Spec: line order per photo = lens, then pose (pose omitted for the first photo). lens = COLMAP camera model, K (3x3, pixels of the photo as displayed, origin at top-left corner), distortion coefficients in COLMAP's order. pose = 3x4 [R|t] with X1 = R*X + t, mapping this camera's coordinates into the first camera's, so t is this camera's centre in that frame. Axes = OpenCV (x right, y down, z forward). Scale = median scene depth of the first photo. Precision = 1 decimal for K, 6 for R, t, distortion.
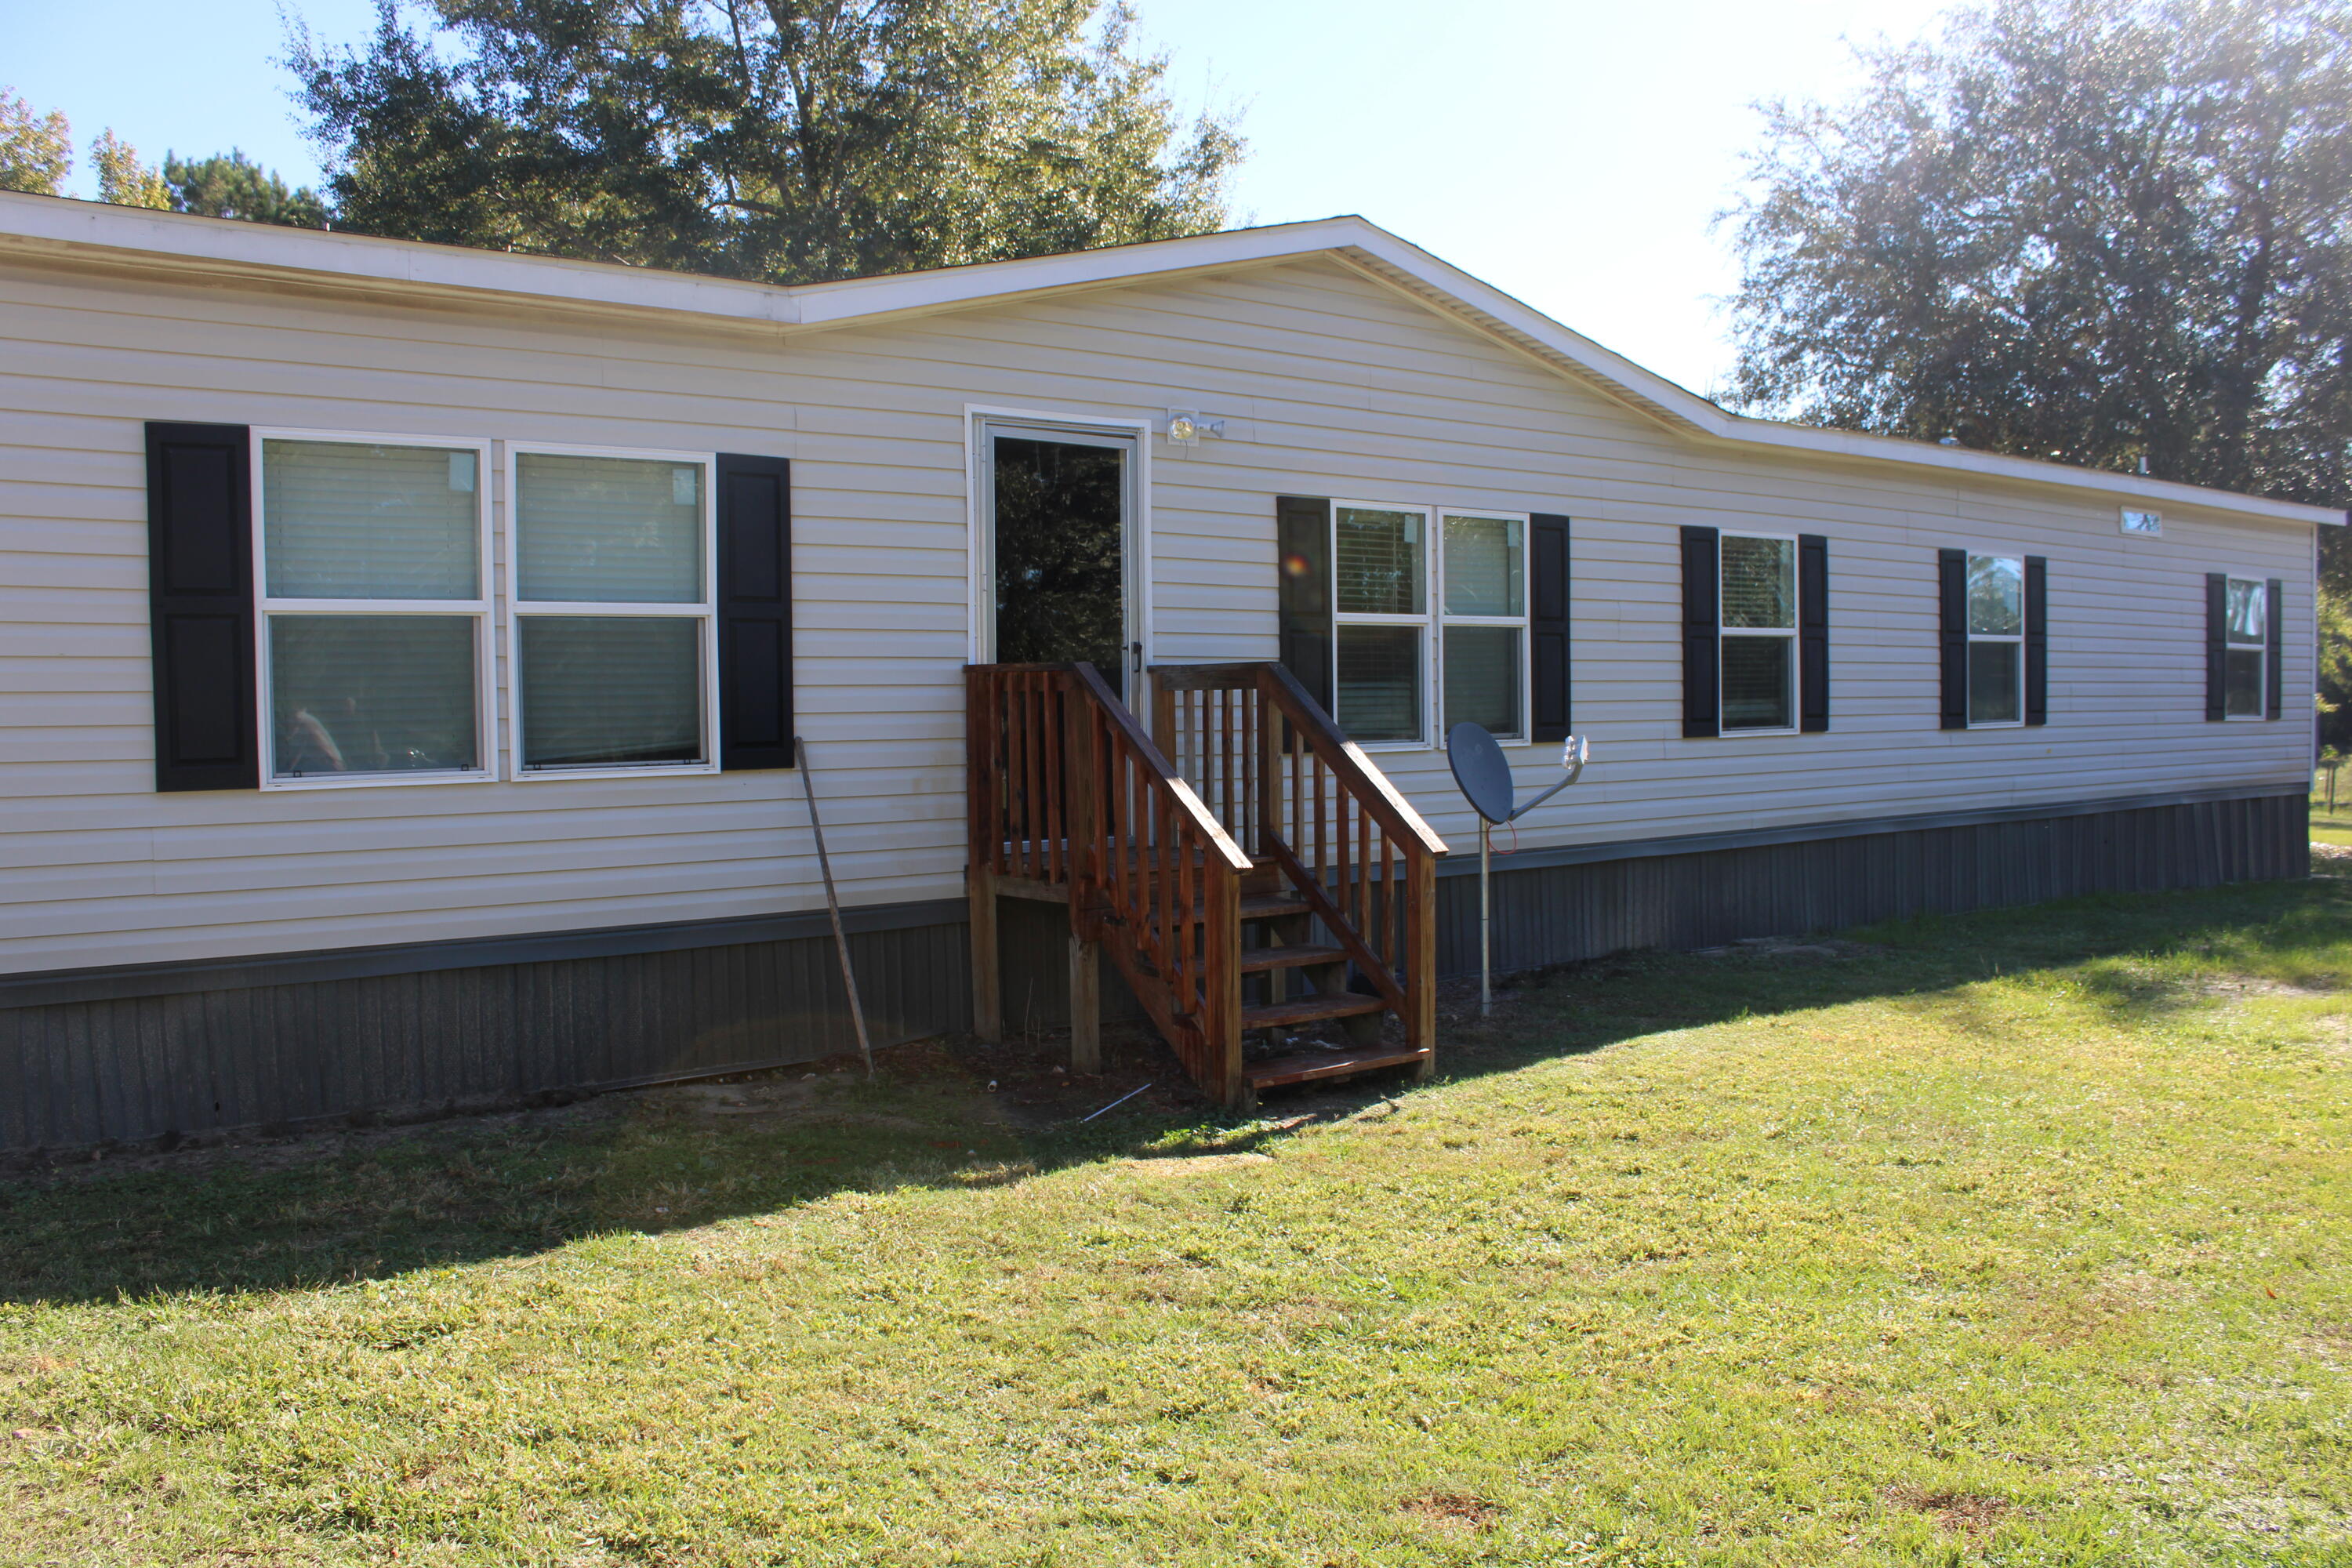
lens RADIAL K [[1952.4, 0, 1176.0], [0, 1952.4, 784.0], [0, 0, 1]] dist [-0.167471, 0.153671]
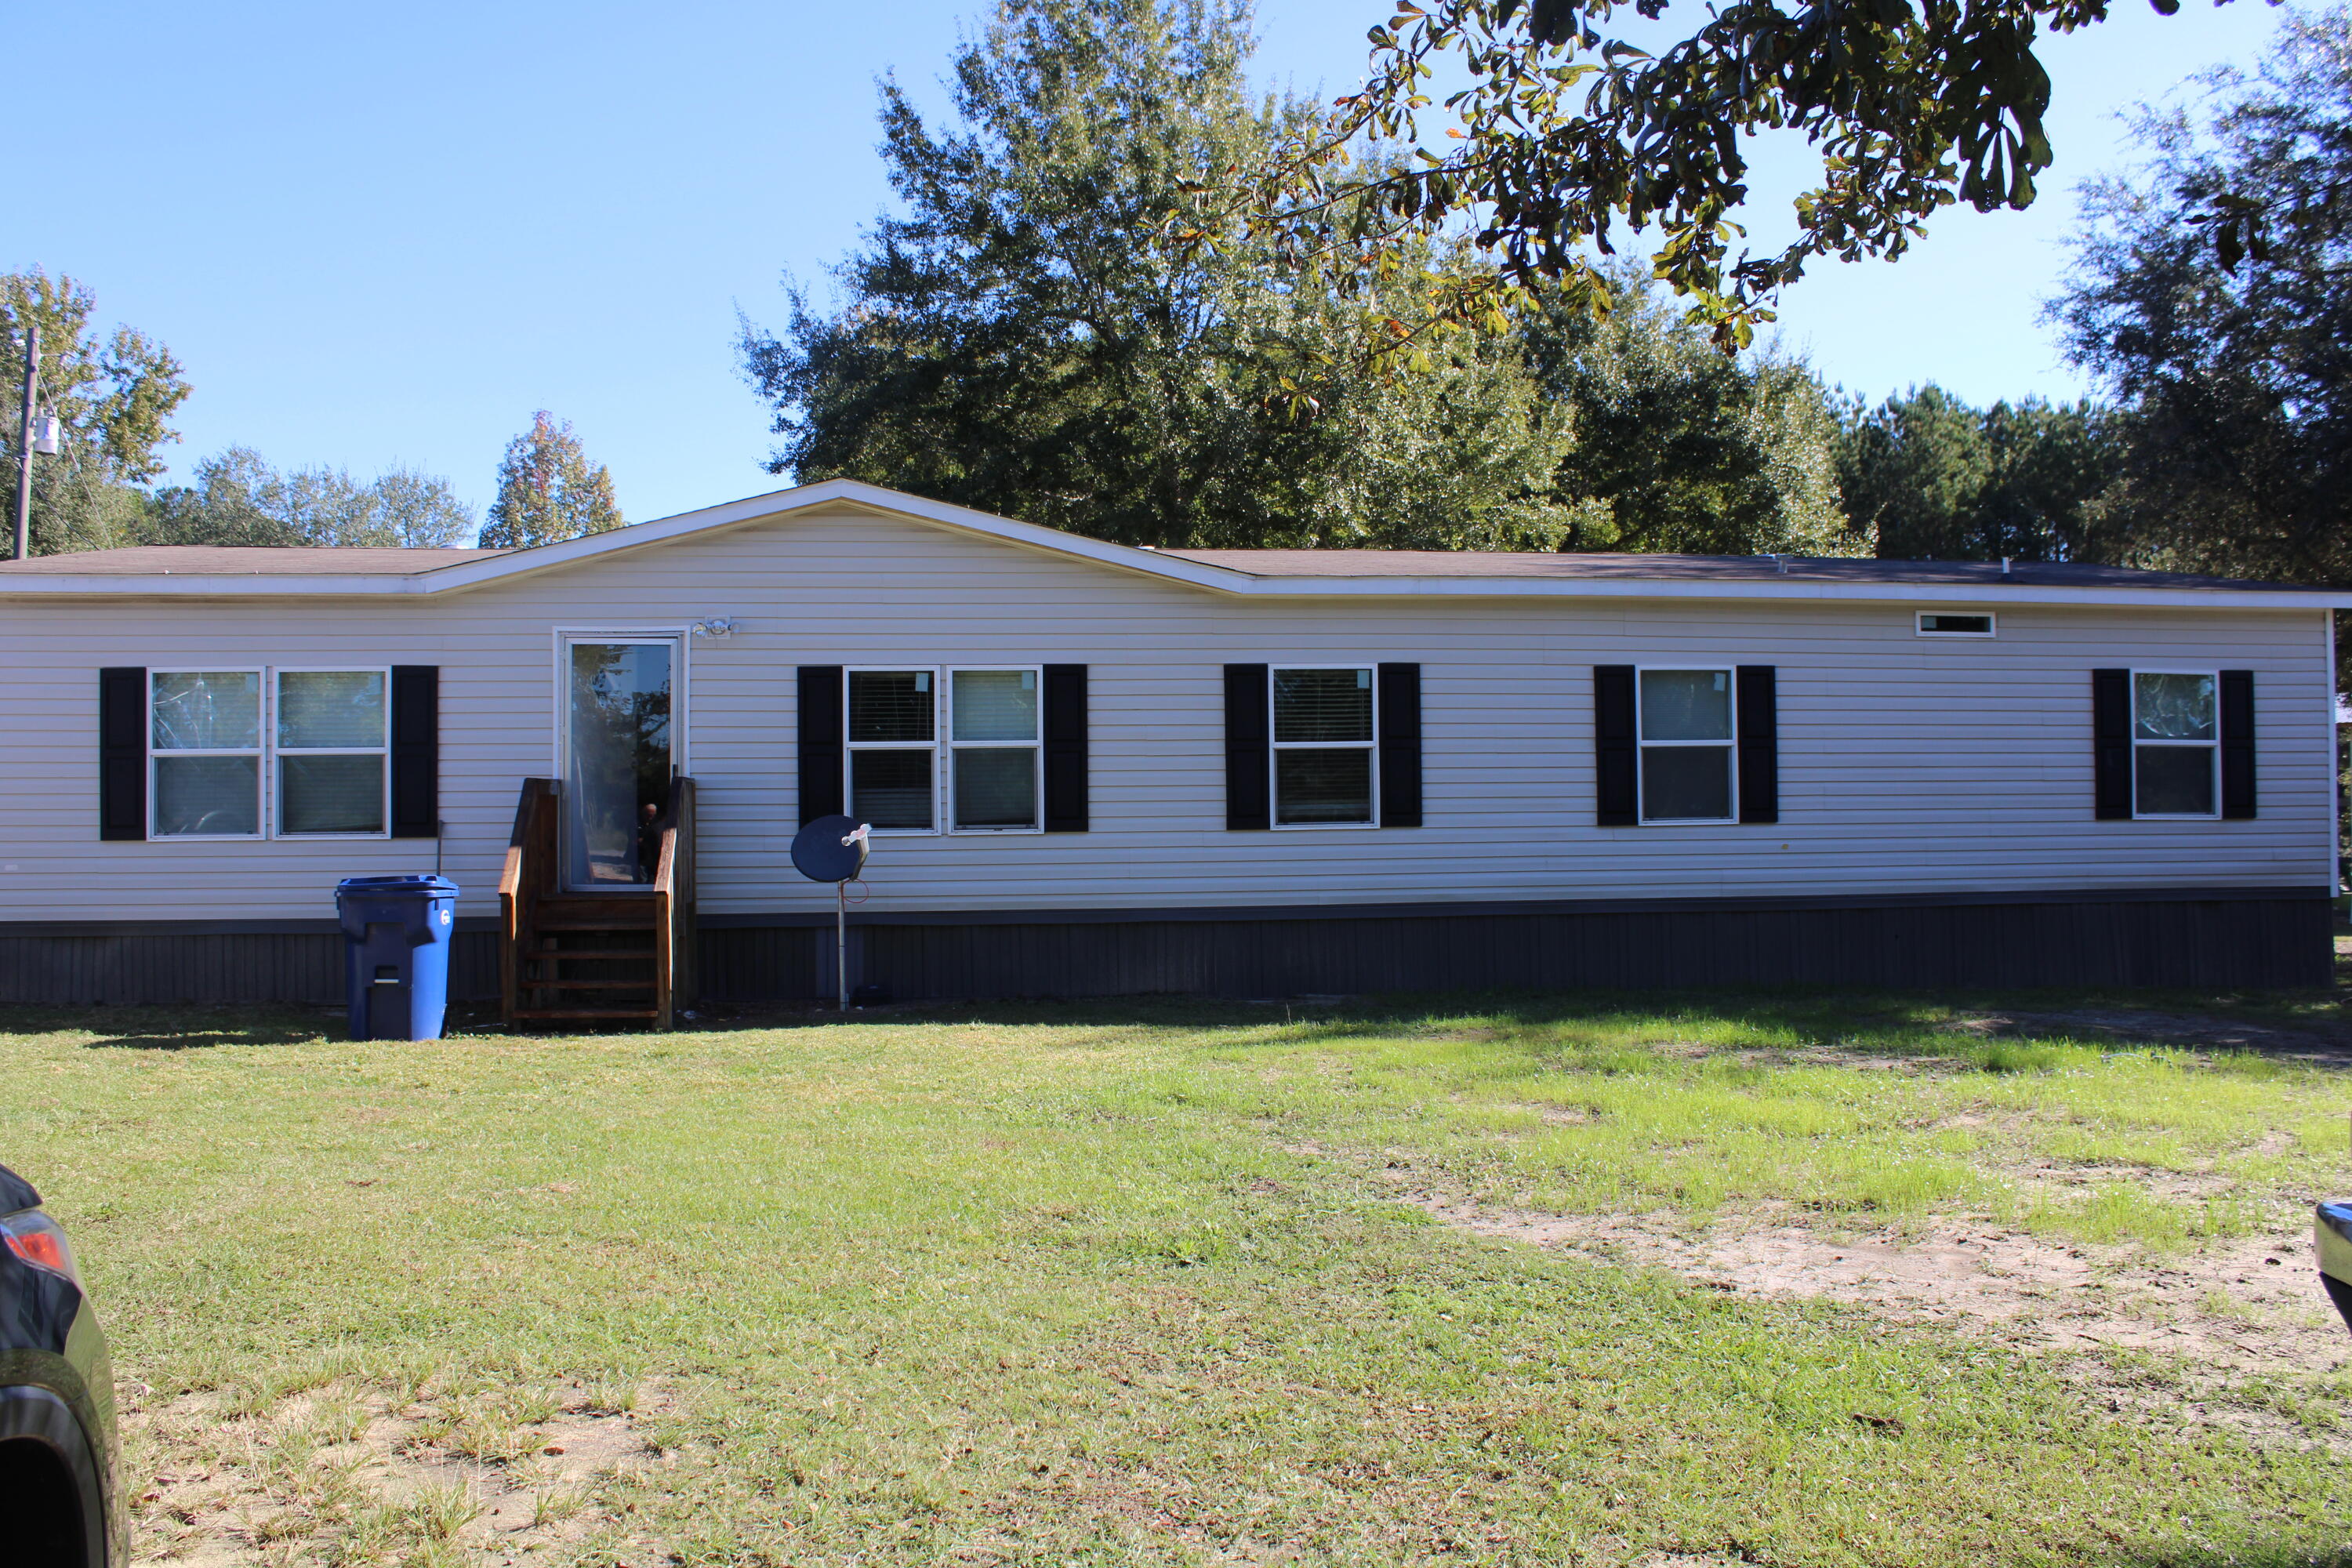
lens RADIAL K [[1952.4, 0, 1176.0], [0, 1952.4, 784.0], [0, 0, 1]] dist [-0.167471, 0.153671]
pose [[0.867028, 0.000281, -0.498259, 0.933694], [-0.023652, 0.998896, -0.040594, -0.001388], [0.497697, 0.046982, 0.866077, -0.143659]]
